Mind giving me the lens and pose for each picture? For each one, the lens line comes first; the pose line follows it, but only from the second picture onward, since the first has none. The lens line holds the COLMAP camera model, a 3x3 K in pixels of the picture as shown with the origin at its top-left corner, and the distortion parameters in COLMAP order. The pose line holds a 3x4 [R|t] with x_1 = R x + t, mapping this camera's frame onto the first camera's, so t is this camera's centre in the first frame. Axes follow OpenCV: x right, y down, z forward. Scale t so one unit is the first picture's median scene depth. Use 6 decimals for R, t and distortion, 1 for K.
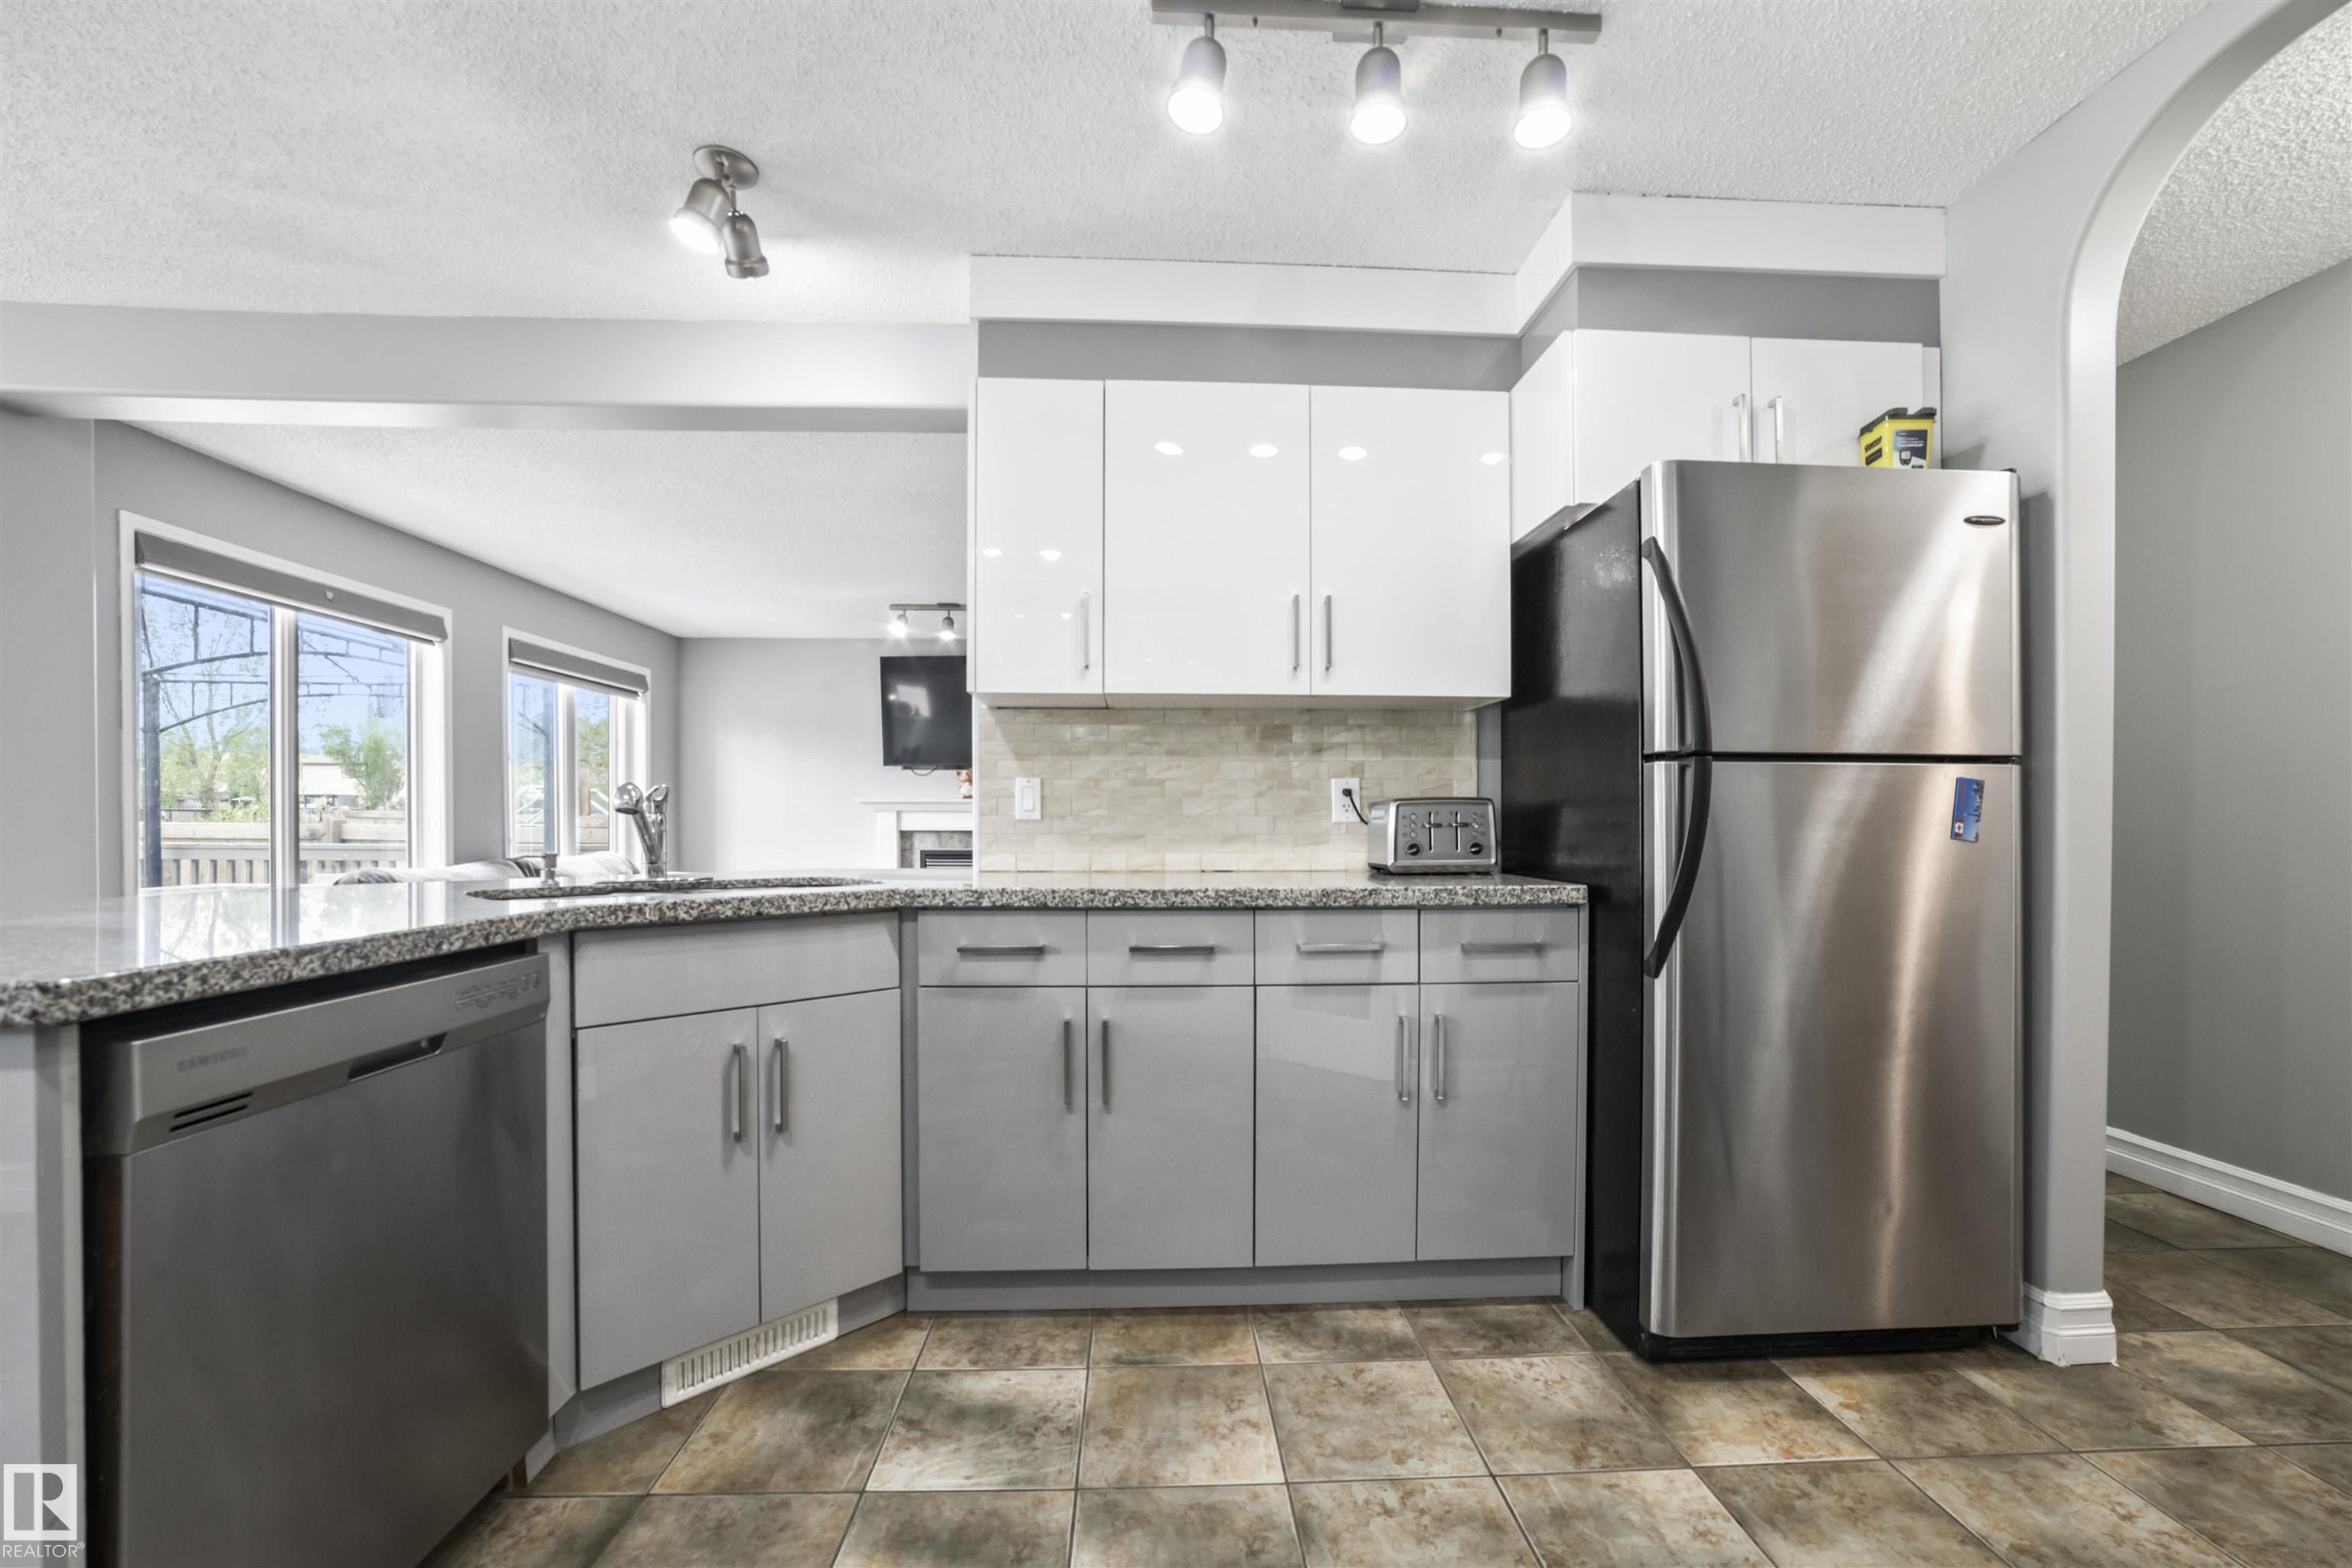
lens RADIAL K [[946.3, 0, 1153.4], [0, 946.3, 829.5], [0, 0, 1]] dist [-0.035522, 0.016828]
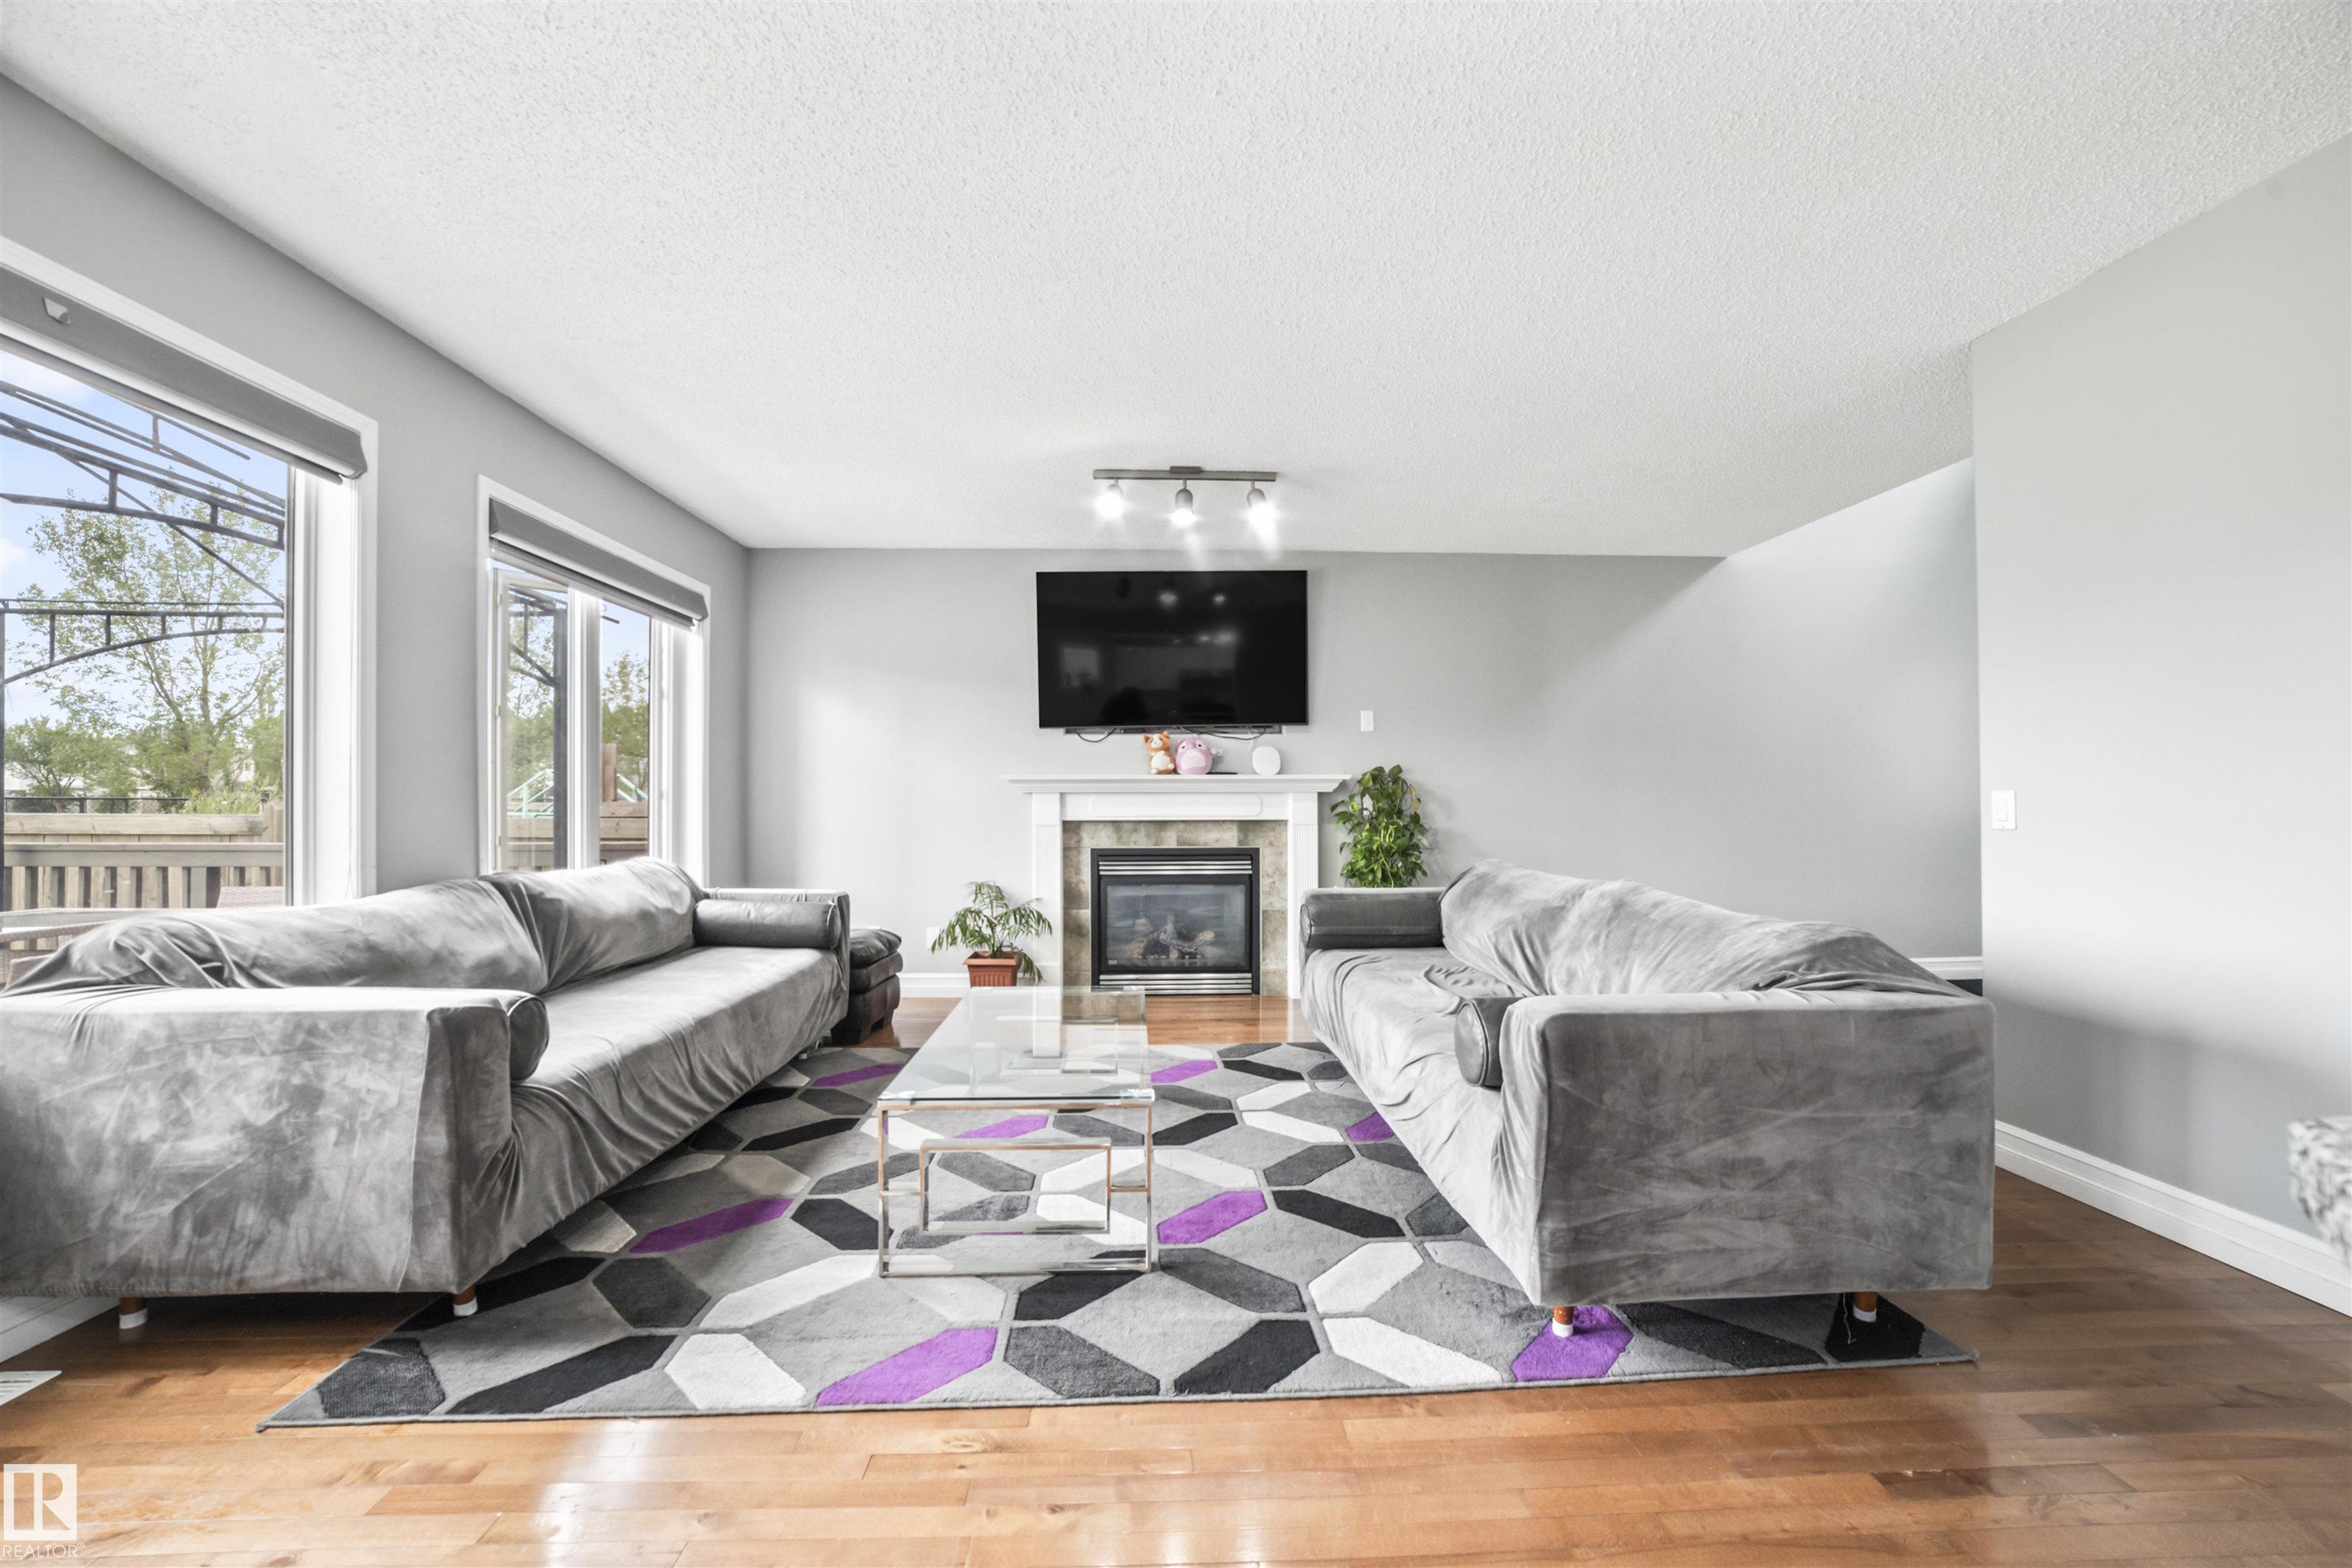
lens RADIAL K [[927.8, 0, 1172.5], [0, 927.8, 804.7], [0, 0, 1]] dist [-0.047752, 0.015983]
pose [[0.999954, -0.005265, 0.007985, -0.794769], [0.005362, 0.999911, -0.012196, -0.008041], [-0.007920, 0.012239, 0.999894, 1.282000]]
